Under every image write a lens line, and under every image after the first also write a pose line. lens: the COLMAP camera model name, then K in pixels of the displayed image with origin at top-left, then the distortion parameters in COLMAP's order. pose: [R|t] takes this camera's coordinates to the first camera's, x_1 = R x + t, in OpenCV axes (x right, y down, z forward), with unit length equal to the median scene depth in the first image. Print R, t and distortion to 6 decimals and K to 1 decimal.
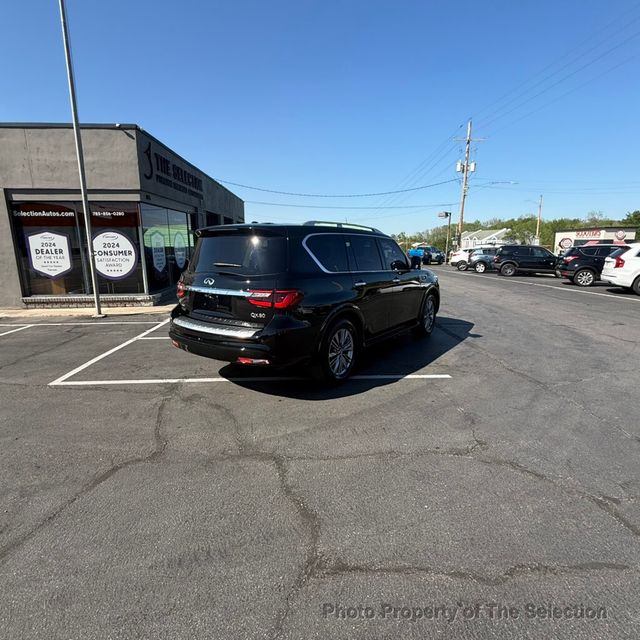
lens RADIAL K [[376.1, 0, 317.1], [0, 376.1, 319.5], [0, 0, 1]] dist [0.004709, -0.002170]
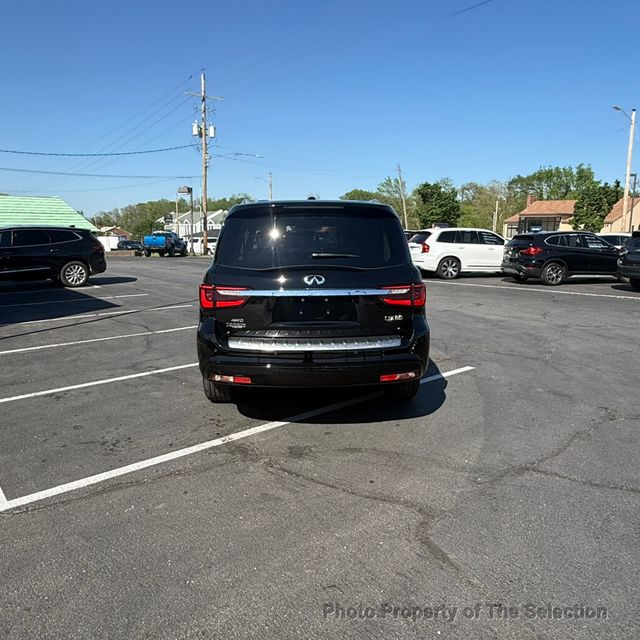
lens RADIAL K [[522.1, 0, 304.6], [0, 522.1, 321.3], [0, 0, 1]] dist [0.004298, 0.002368]
pose [[0.799385, -0.101593, 0.592168, -0.729506], [0.115023, 0.993248, 0.015129, -0.032468], [-0.589706, 0.056019, 0.805673, 0.180579]]
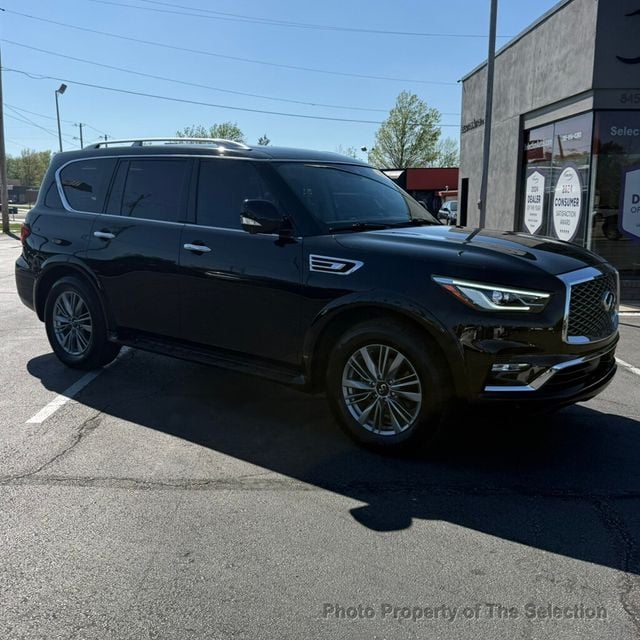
lens RADIAL K [[684.9, 0, 316.8], [0, 684.9, 325.2], [0, 0, 1]] dist [0.065056, 0.000000]
pose [[-0.039033, 0.184469, -0.982063, 1.228591], [-0.205197, 0.960386, 0.188553, -0.233003], [0.977942, 0.208876, 0.000366, 1.331258]]
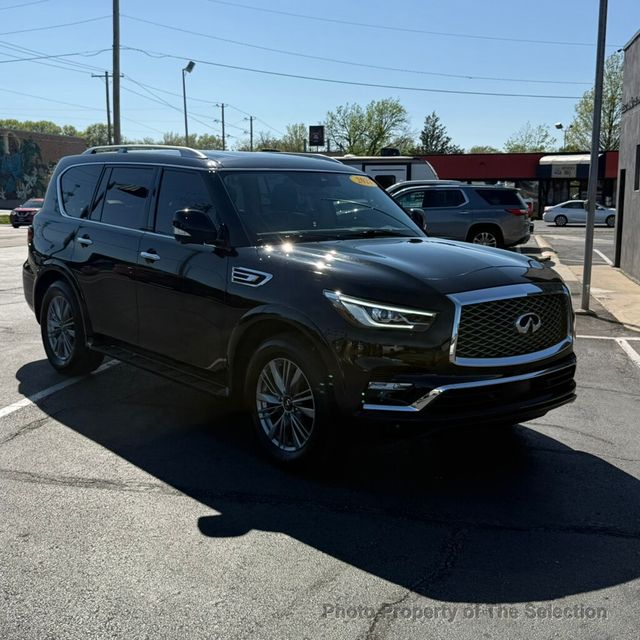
lens RADIAL K [[847.8, 0, 329.1], [0, 847.8, 315.6], [0, 0, 1]] dist [0.100688, 0.000000]
pose [[-0.246786, 0.146649, -0.957910, 1.368578], [-0.201900, 0.959011, 0.198833, -0.331907], [0.947804, 0.242471, -0.207062, 1.659839]]
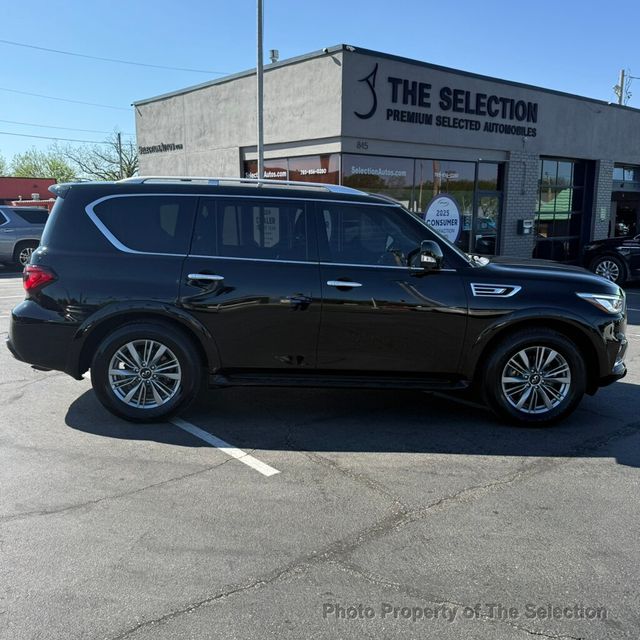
lens RADIAL K [[642.6, 0, 319.3], [0, 642.6, 328.6], [0, 0, 1]] dist [0.049024, 0.000000]
pose [[0.603726, 0.152876, -0.782397, 1.021114], [-0.170681, 0.983470, 0.060461, -0.102584], [0.778706, 0.097038, 0.619839, 0.485732]]
